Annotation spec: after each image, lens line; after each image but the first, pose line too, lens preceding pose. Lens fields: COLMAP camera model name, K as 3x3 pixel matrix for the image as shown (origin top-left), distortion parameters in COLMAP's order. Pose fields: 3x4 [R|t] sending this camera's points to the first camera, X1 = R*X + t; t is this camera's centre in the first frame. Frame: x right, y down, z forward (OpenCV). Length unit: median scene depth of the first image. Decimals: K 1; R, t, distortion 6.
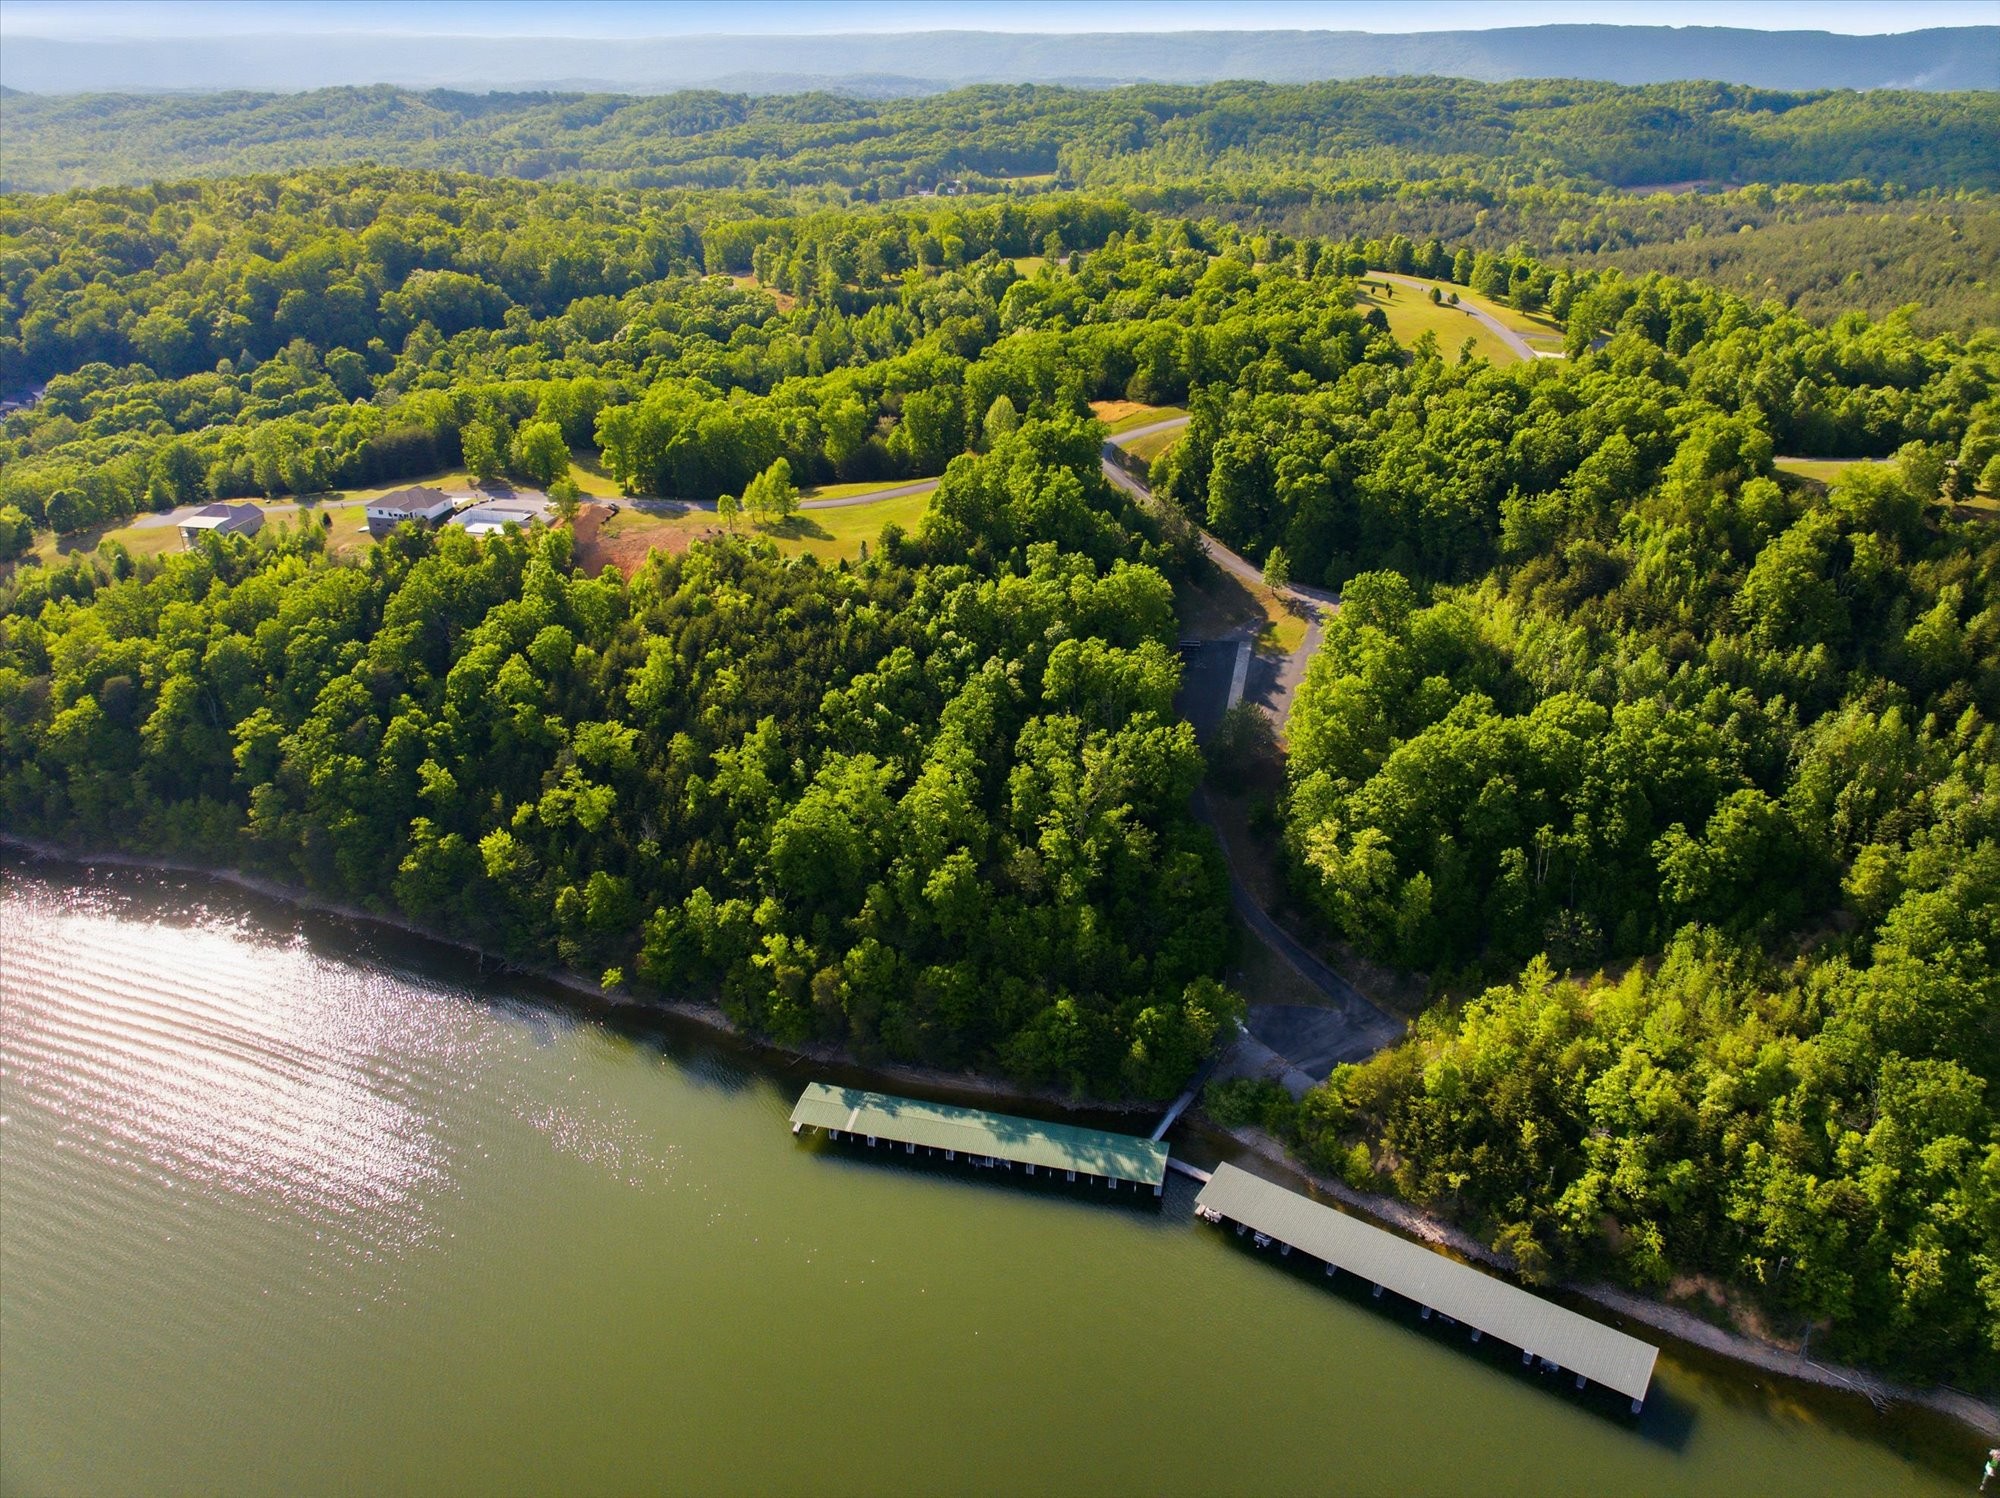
lens RADIAL K [[1382.8, 0, 1000.0], [0, 1382.8, 749.0], [0, 0, 1]] dist [-0.044829, 0.003183]
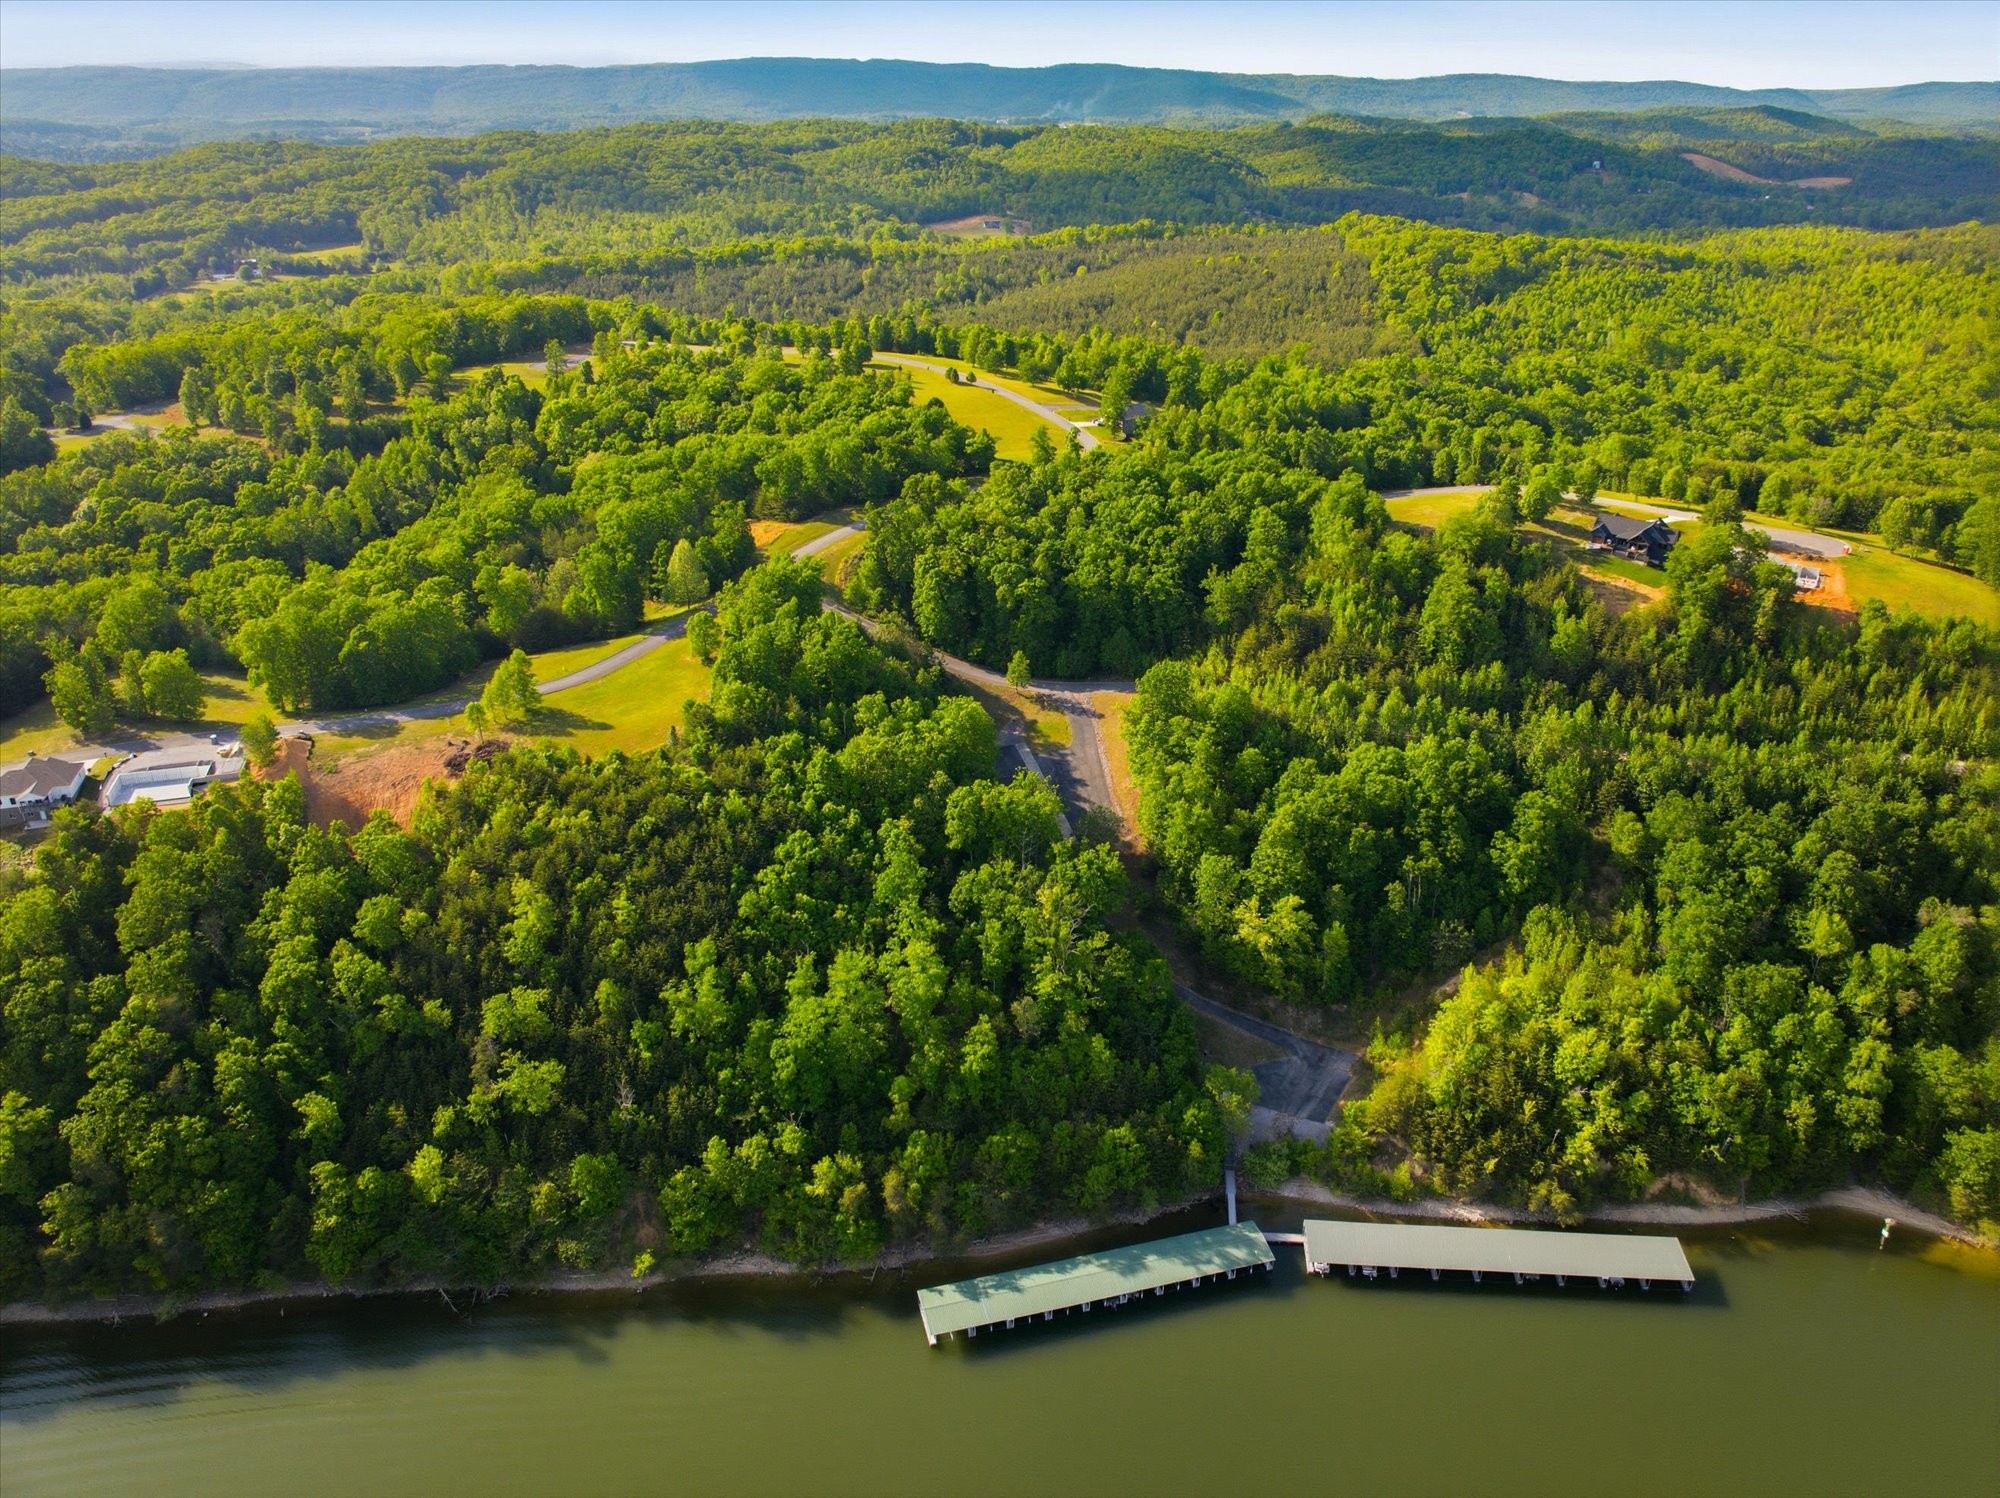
lens RADIAL K [[1382.8, 0, 1000.0], [0, 1382.8, 749.0], [0, 0, 1]] dist [-0.044829, 0.003183]
pose [[0.871145, -0.208310, 0.444650, -0.380121], [0.216715, 0.975693, 0.032512, -0.135253], [-0.440615, 0.068040, 0.895114, 0.054173]]
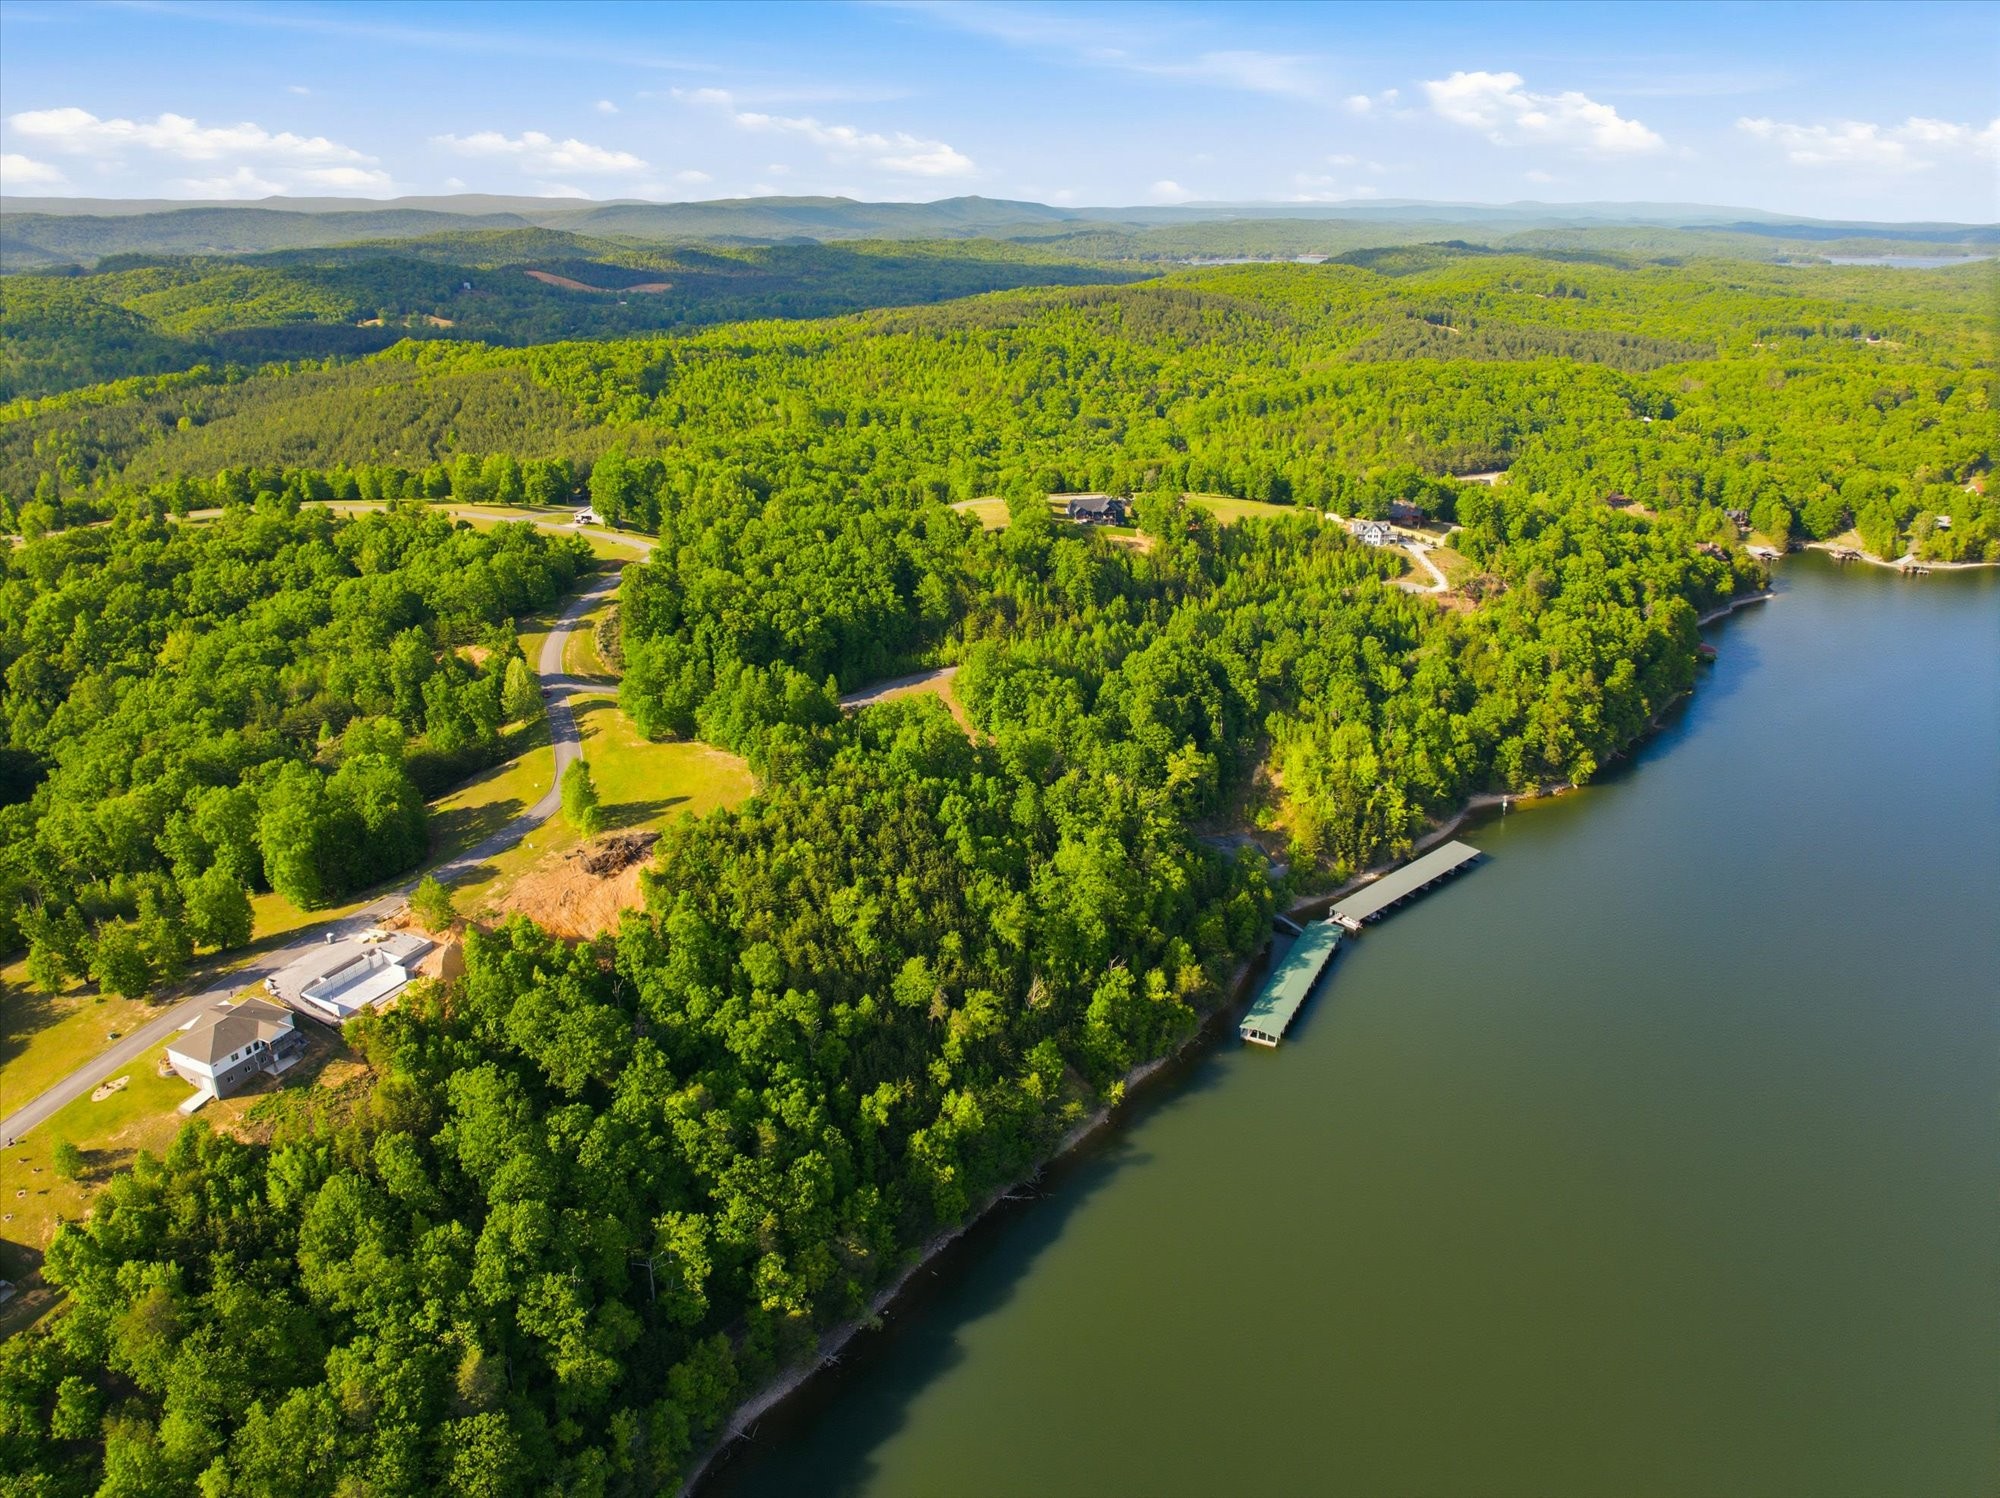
lens RADIAL K [[1382.8, 0, 1000.0], [0, 1382.8, 749.0], [0, 0, 1]] dist [-0.044829, 0.003183]
pose [[0.239373, -0.349409, 0.905877, -1.189909], [0.442509, 0.869729, 0.218535, -0.369004], [-0.864226, 0.348548, 0.362806, 0.511195]]
